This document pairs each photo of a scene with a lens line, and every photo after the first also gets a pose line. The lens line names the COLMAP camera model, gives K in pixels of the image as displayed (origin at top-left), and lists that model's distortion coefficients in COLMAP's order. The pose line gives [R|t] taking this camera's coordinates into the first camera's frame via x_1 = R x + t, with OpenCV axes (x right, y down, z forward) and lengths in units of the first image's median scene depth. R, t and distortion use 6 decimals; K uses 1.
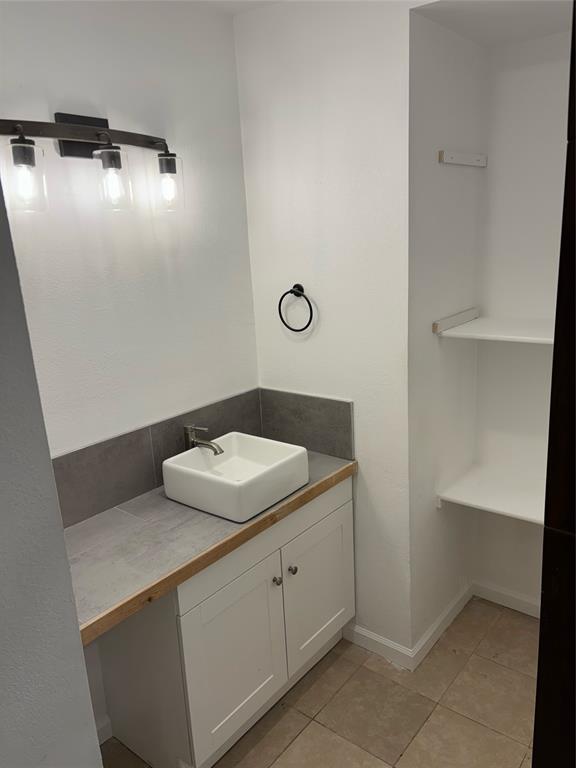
lens RADIAL K [[613.5, 0, 288.0], [0, 613.5, 353.5], [0, 0, 1]] dist [0.098842, -0.166394]
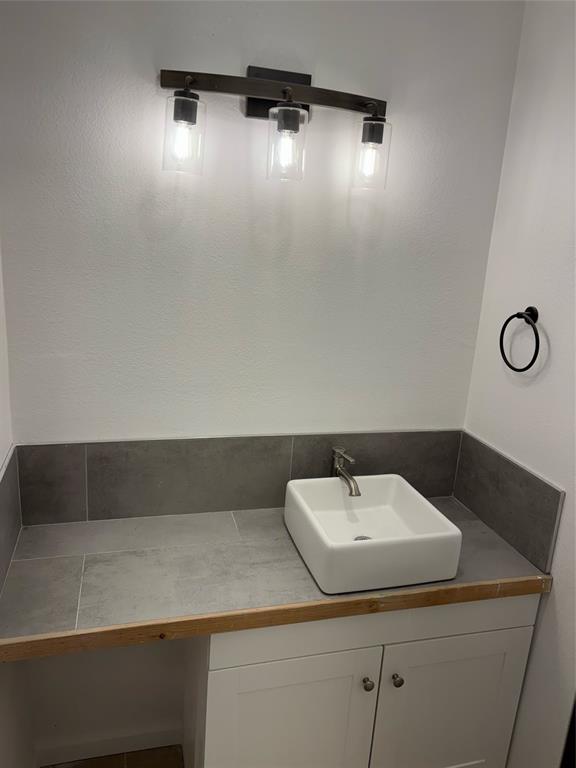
lens RADIAL K [[613.5, 0, 288.0], [0, 613.5, 353.5], [0, 0, 1]] dist [0.098842, -0.166394]
pose [[0.802949, 0.227009, -0.551127, 0.224912], [-0.218947, 0.972326, 0.081512, -0.065107], [0.554379, 0.055218, 0.830431, 0.282569]]
